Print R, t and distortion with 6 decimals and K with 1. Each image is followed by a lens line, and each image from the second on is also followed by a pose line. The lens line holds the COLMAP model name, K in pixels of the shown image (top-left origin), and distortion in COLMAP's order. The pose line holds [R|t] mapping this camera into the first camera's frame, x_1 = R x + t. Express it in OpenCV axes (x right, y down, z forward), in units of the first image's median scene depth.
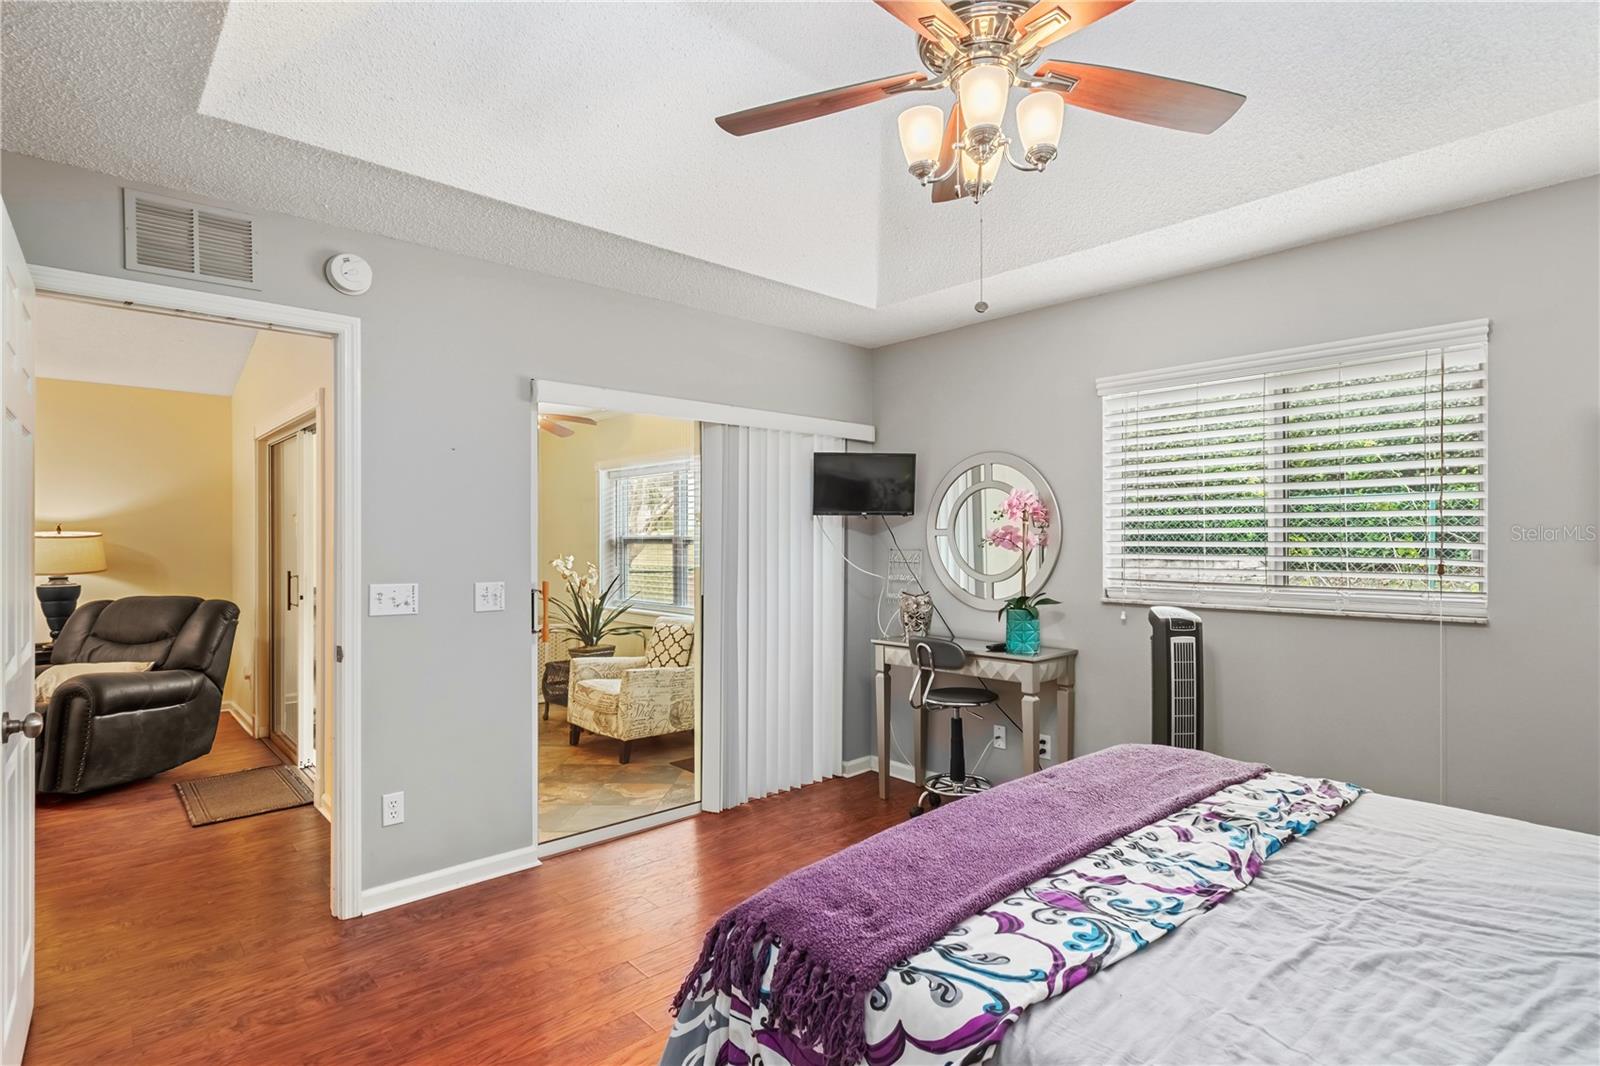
lens RADIAL K [[804.1, 0, 809.1], [0, 804.1, 539.0], [0, 0, 1]] dist [-0.000057, -0.000216]
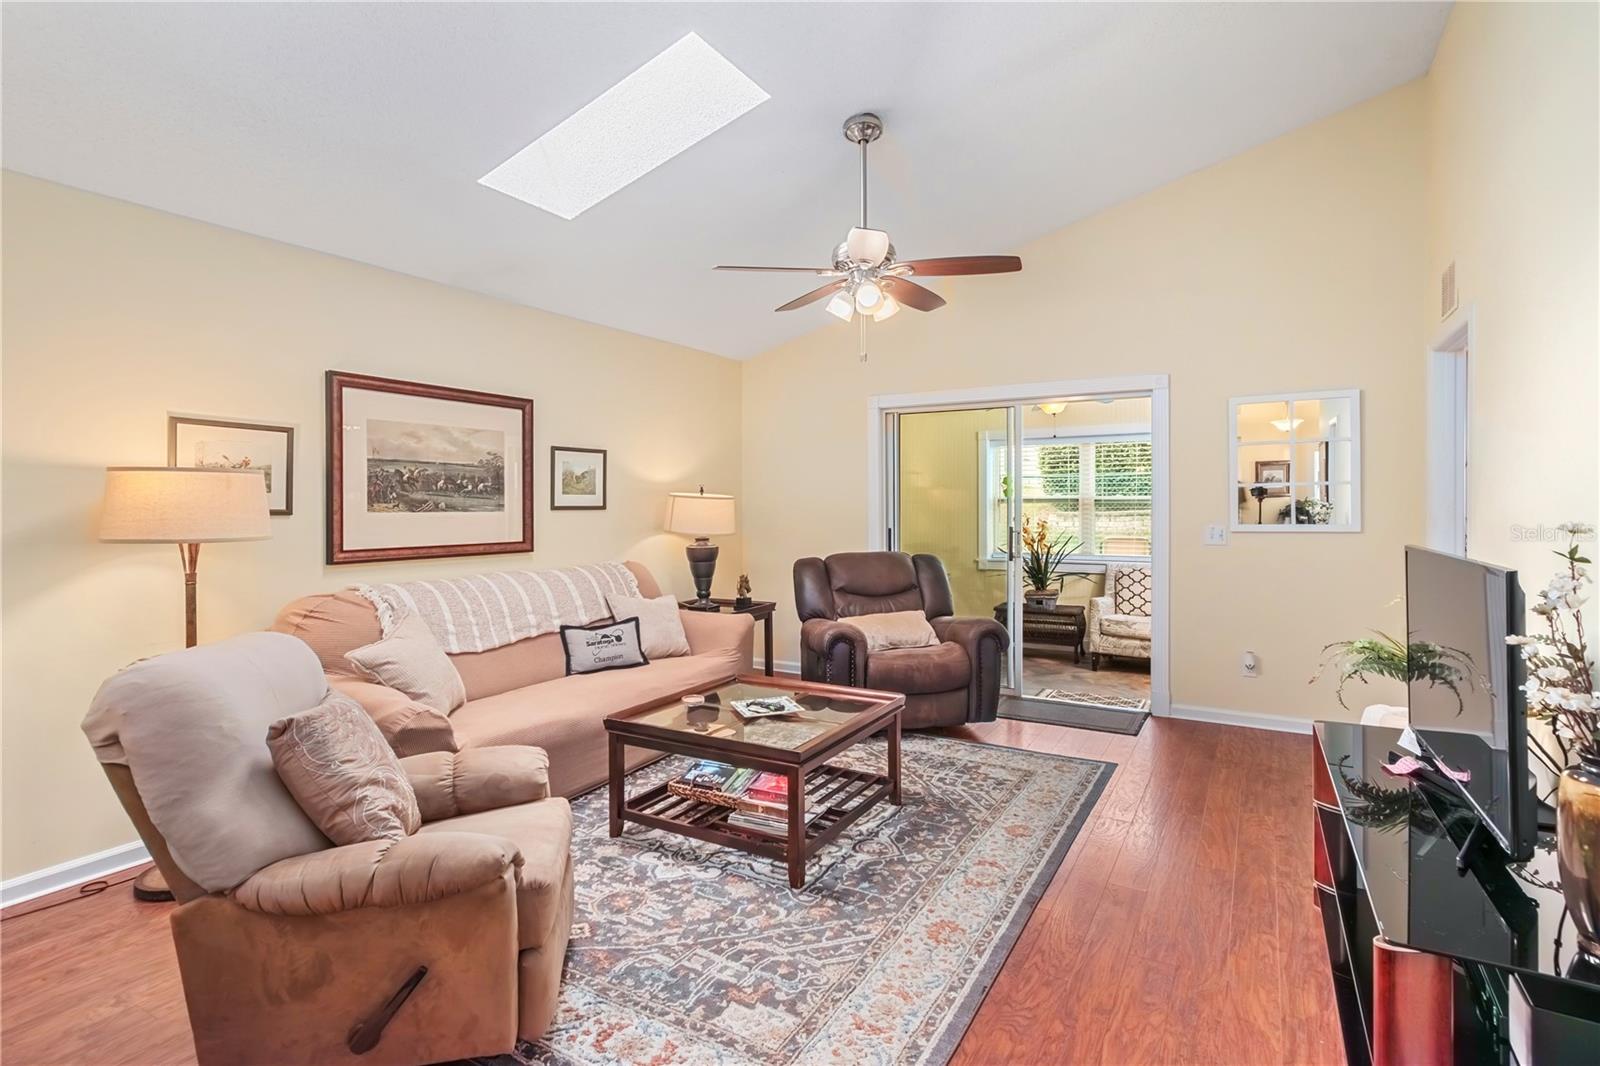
lens RADIAL K [[789.8, 0, 810.9], [0, 789.8, 511.9], [0, 0, 1]] dist [-0.000437, 0.000300]
pose [[0.952933, -0.009488, 0.303032, -1.260305], [0.005886, 0.999901, 0.012798, 0.002858], [-0.303124, -0.010412, 0.952894, 0.017615]]
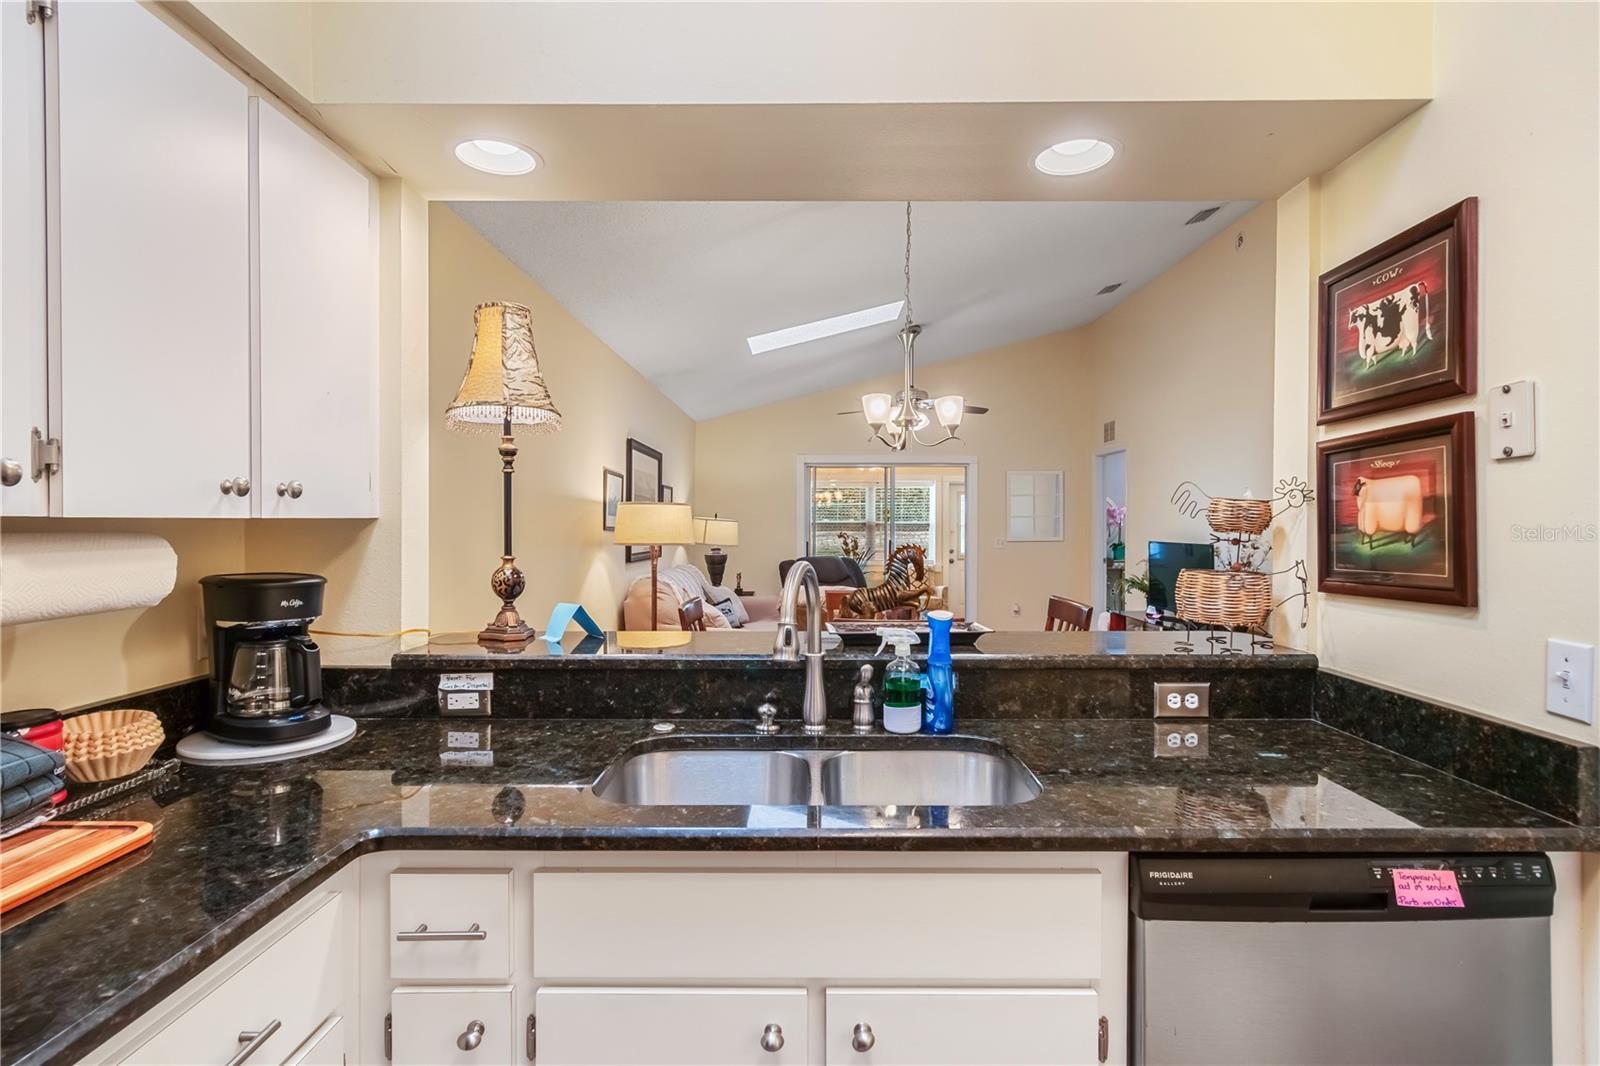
lens RADIAL K [[783.9, 0, 811.7], [0, 783.9, 532.0], [0, 0, 1]] dist [-0.002583, 0.000045]
pose [[0.675914, -0.007240, 0.736945, -2.135985], [-0.001259, 0.999939, 0.010979, 0.001059], [-0.736979, -0.008348, 0.675864, -0.110105]]
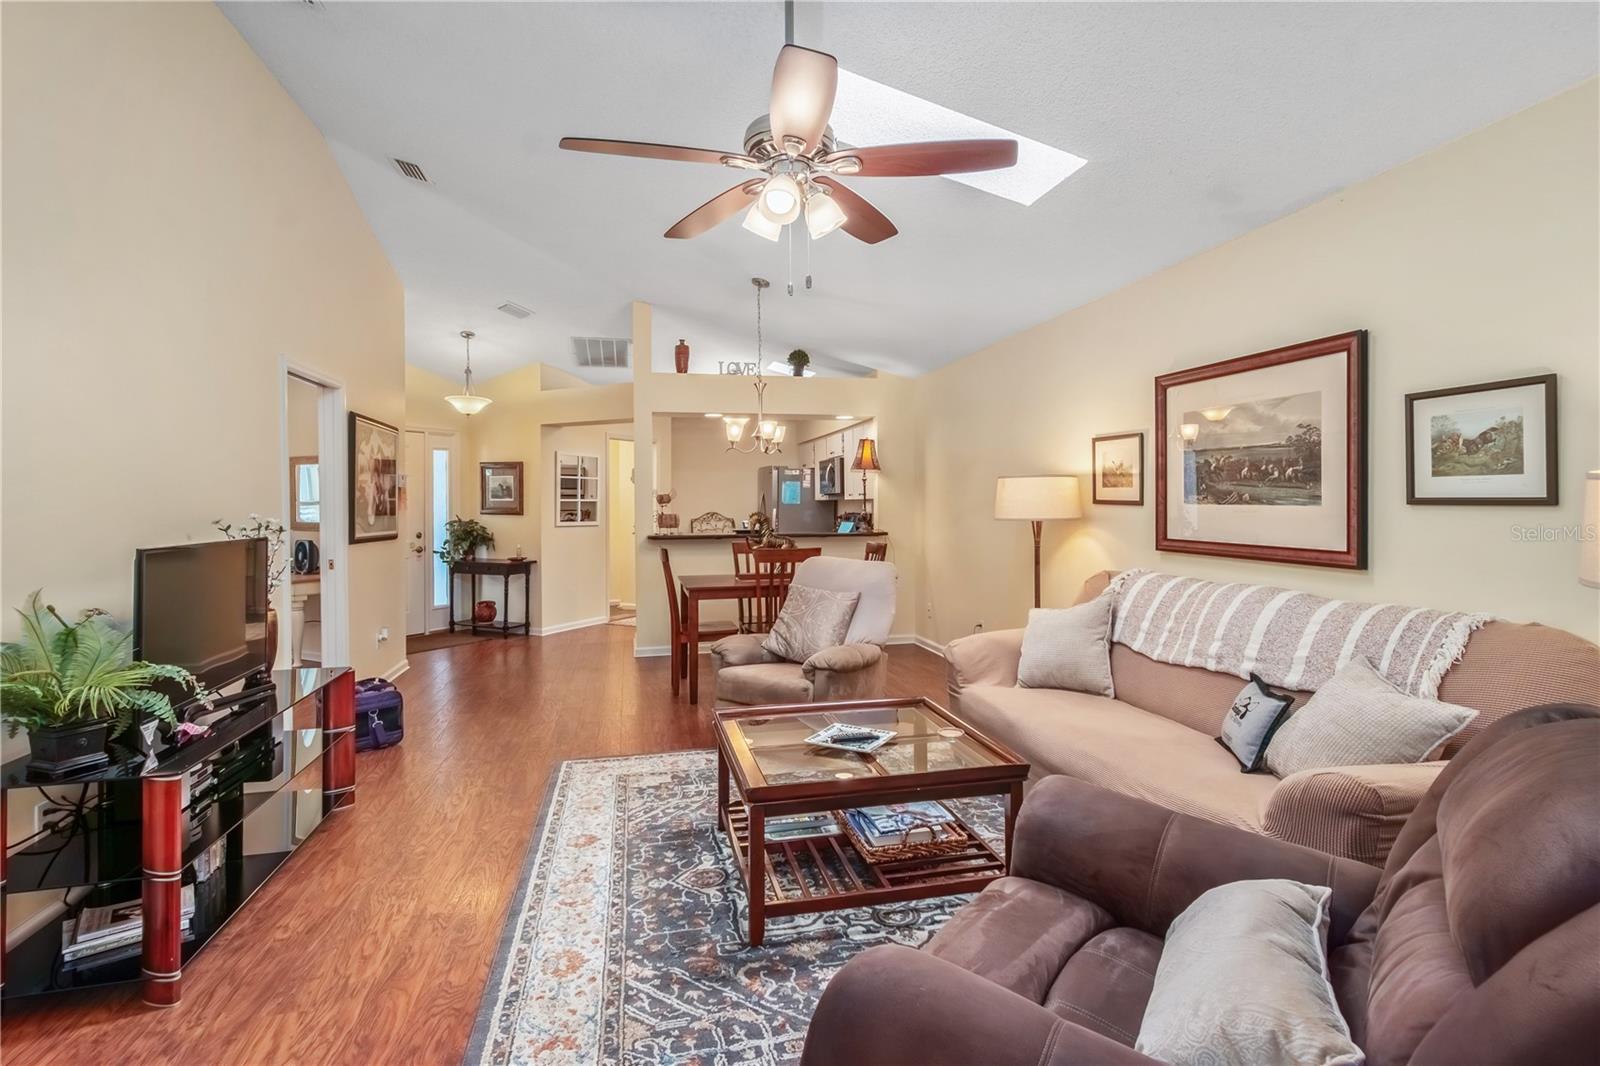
lens RADIAL K [[789.8, 0, 810.9], [0, 789.8, 511.9], [0, 0, 1]] dist [-0.000437, 0.000300]
pose [[-0.494631, 0.014617, -0.868980, -0.558275], [0.009067, 0.999891, 0.011658, 0.005934], [0.869056, -0.002113, -0.494710, 0.960718]]
